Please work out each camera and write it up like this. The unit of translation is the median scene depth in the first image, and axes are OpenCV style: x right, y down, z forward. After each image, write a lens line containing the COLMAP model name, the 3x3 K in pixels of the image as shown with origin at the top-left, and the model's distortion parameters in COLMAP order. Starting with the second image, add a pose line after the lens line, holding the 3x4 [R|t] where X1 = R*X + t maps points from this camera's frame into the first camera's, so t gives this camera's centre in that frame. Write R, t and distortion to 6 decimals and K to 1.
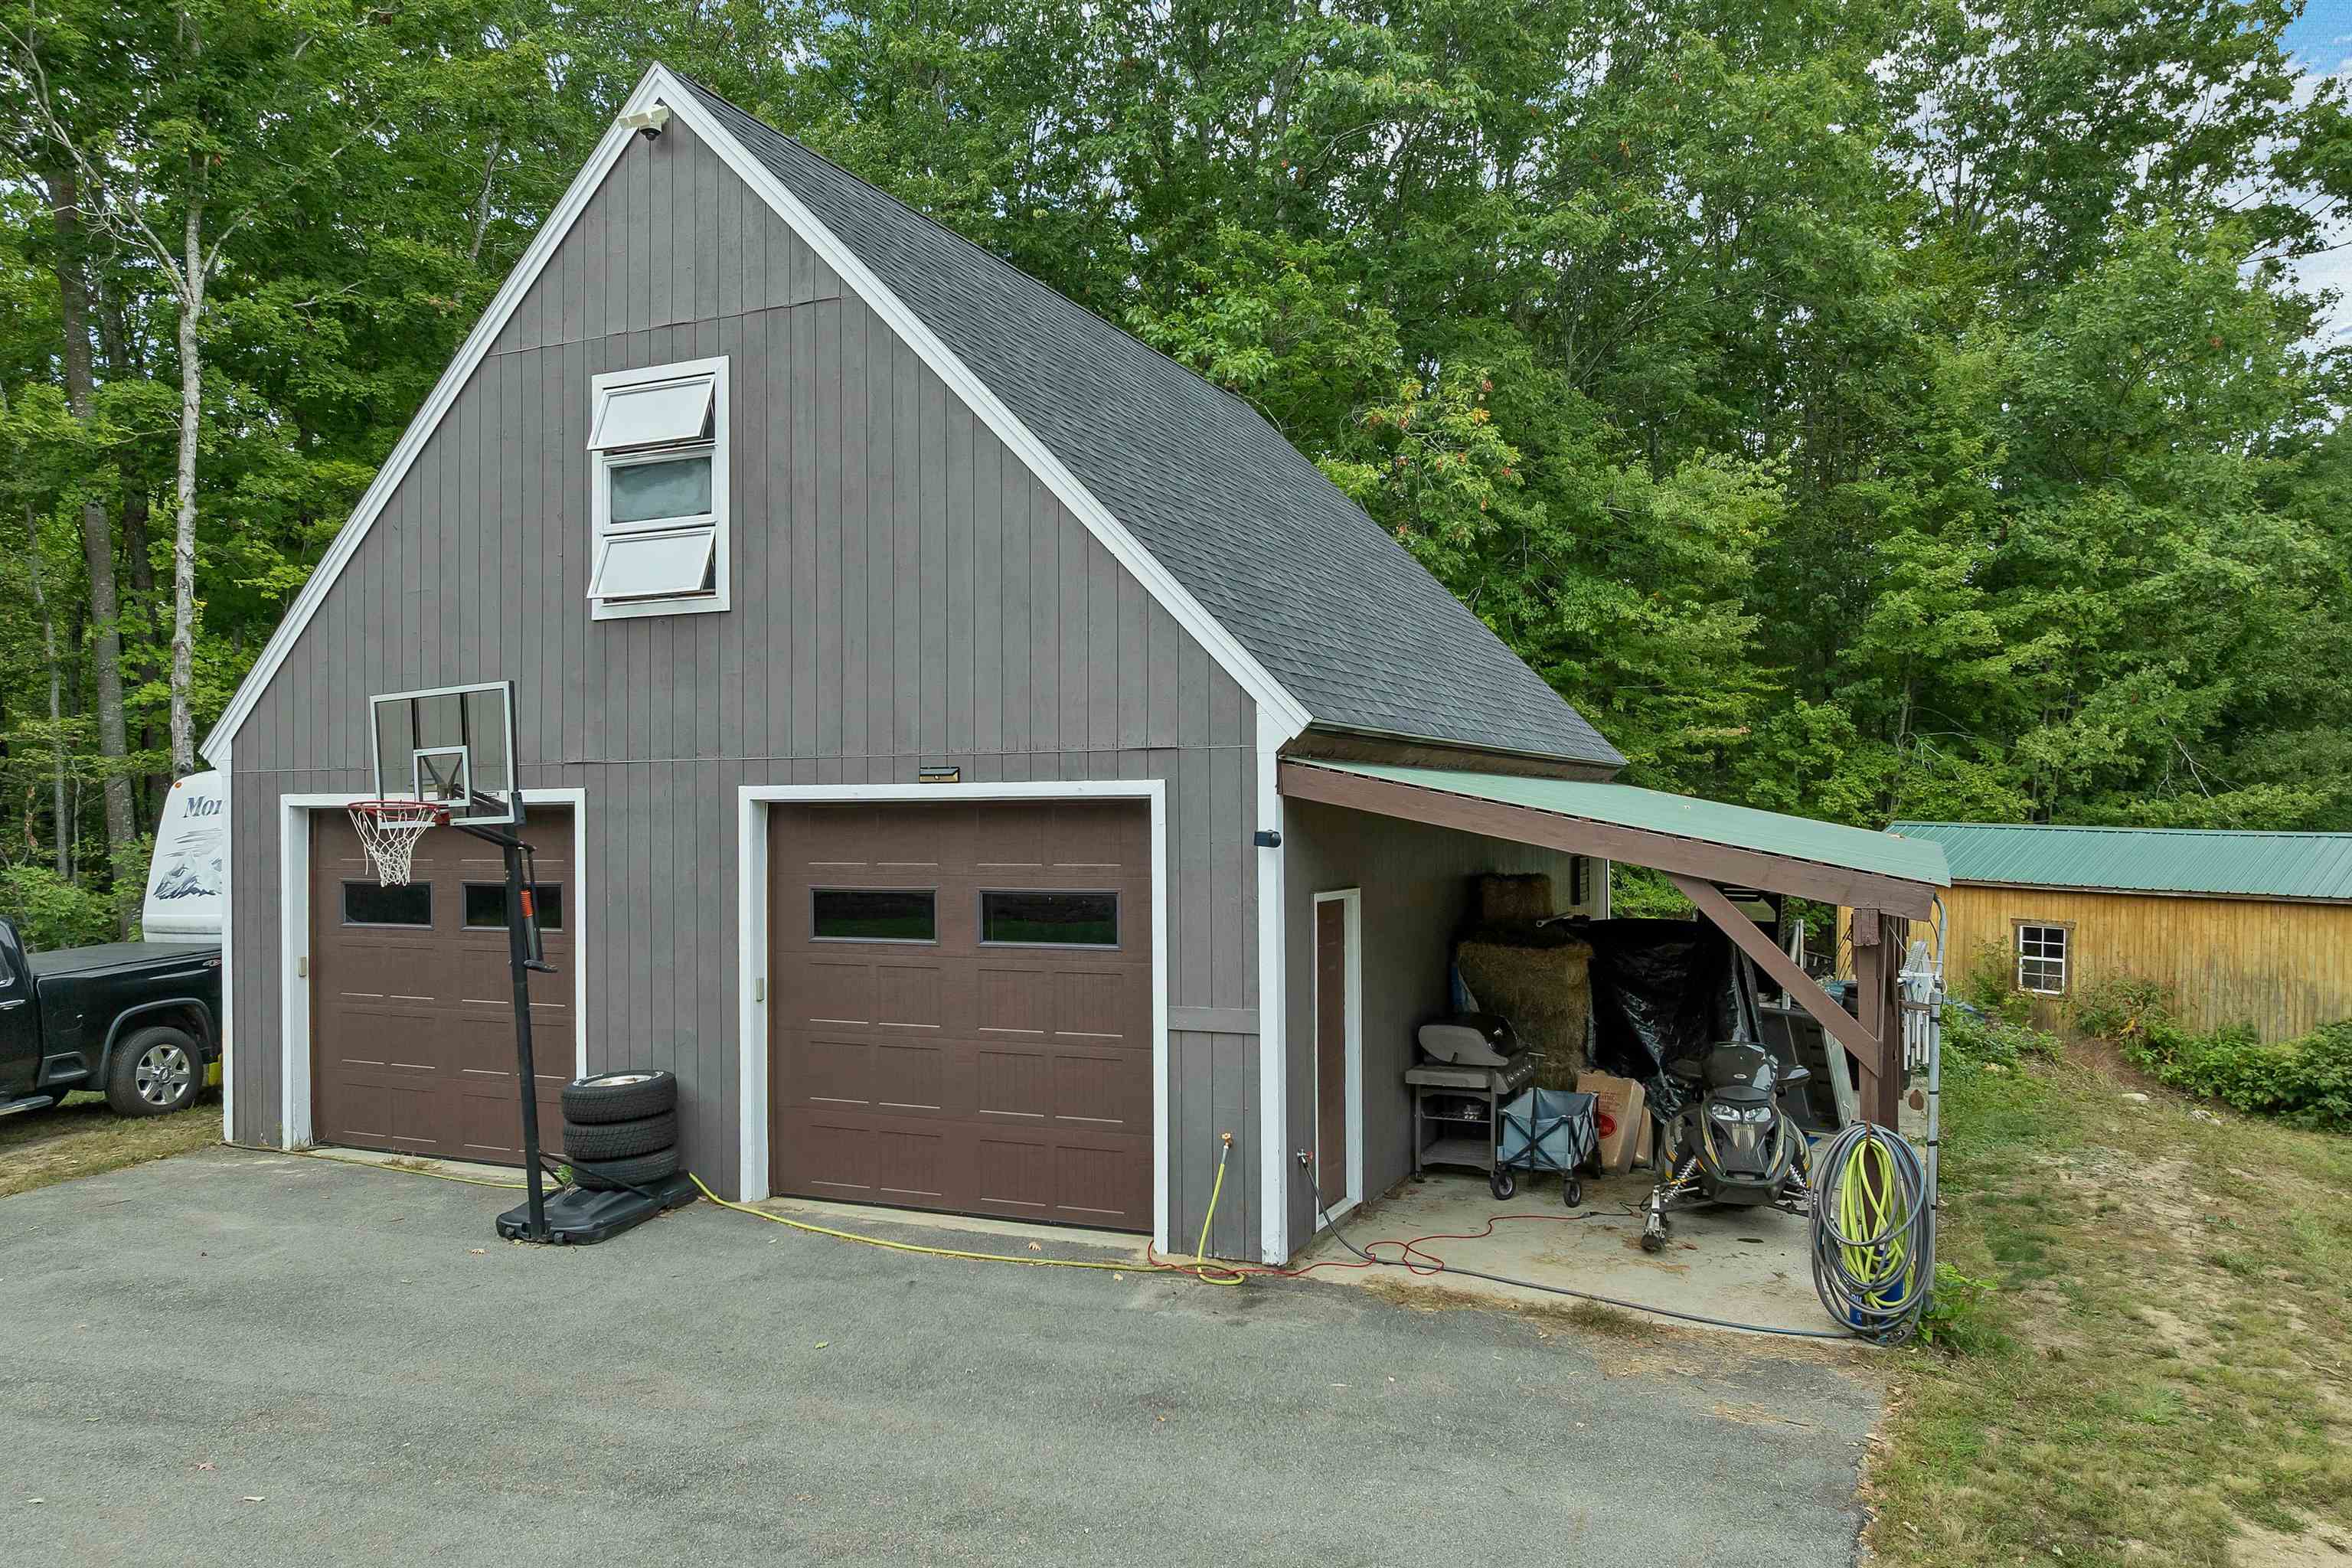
lens RADIAL K [[1693.7, 0, 1176.0], [0, 1693.7, 784.0], [0, 0, 1]] dist [-0.044893, 0.011487]
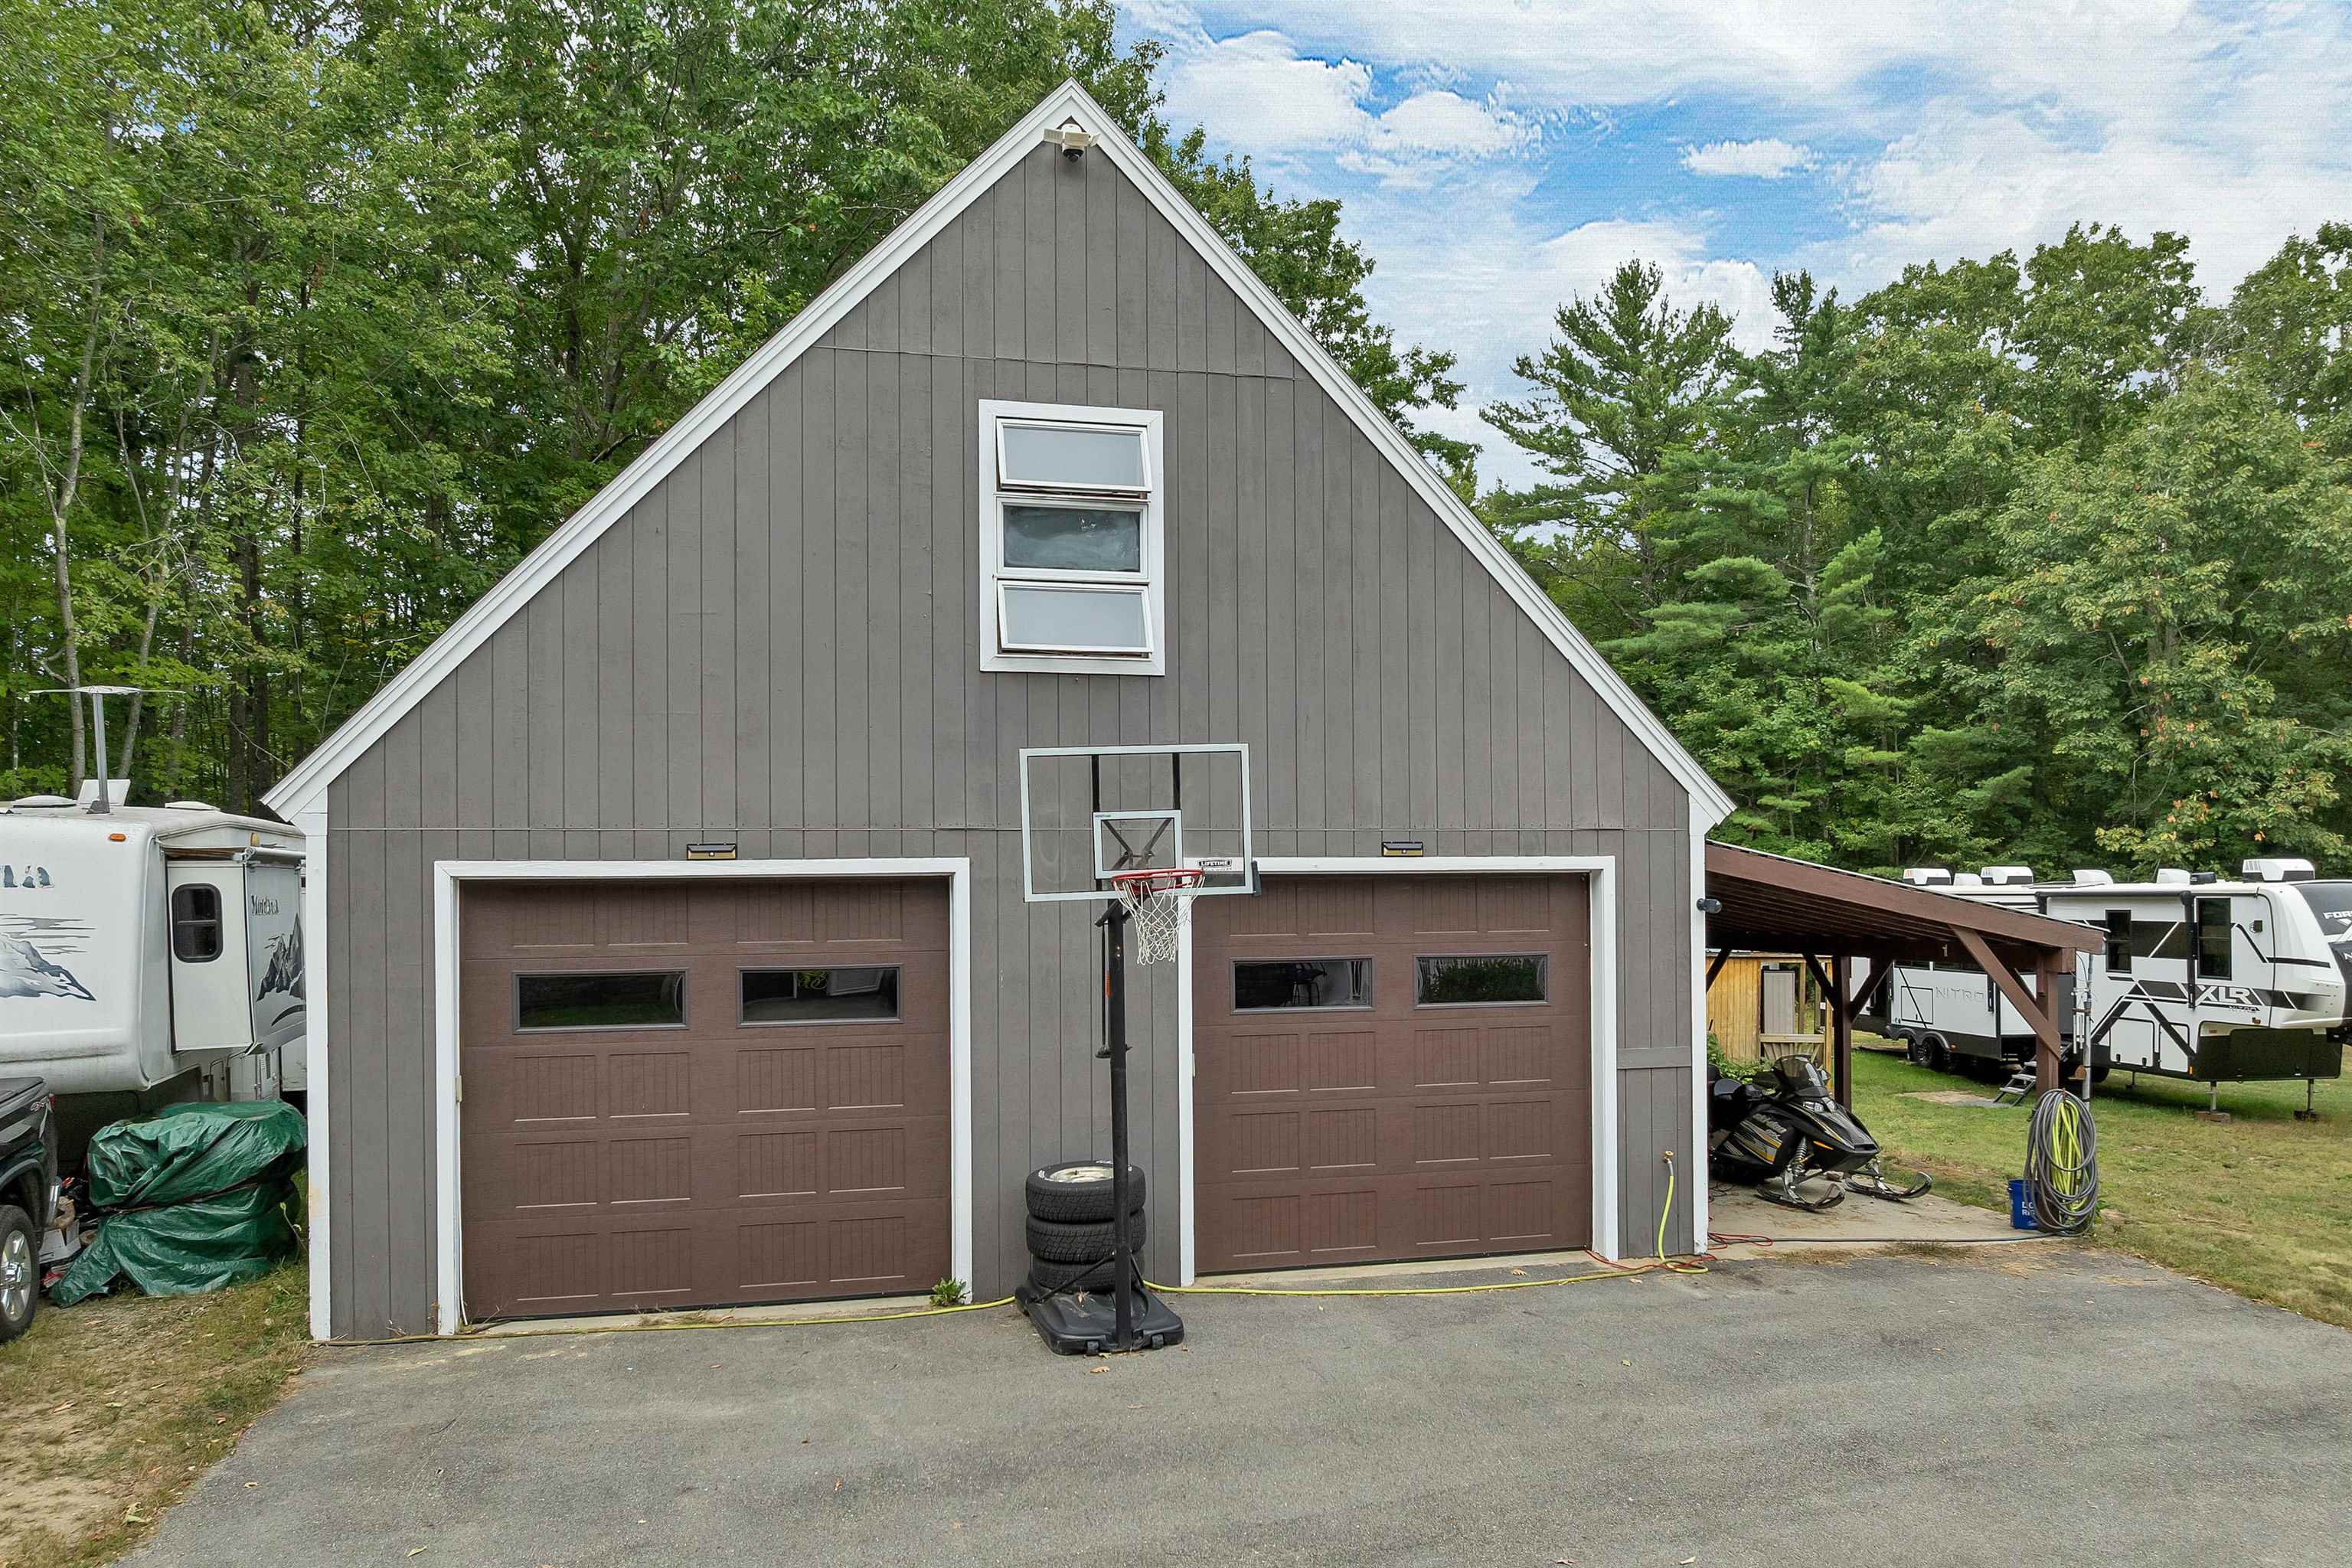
lens RADIAL K [[1692.3, 0, 1176.1], [0, 1692.3, 855.0], [0, 0, 1]] dist [-0.044309, 0.000112]
pose [[0.786865, 0.011648, 0.617016, -0.936401], [-0.006843, 0.999925, -0.010150, 0.010484], [-0.617088, 0.003764, 0.786885, 0.258579]]
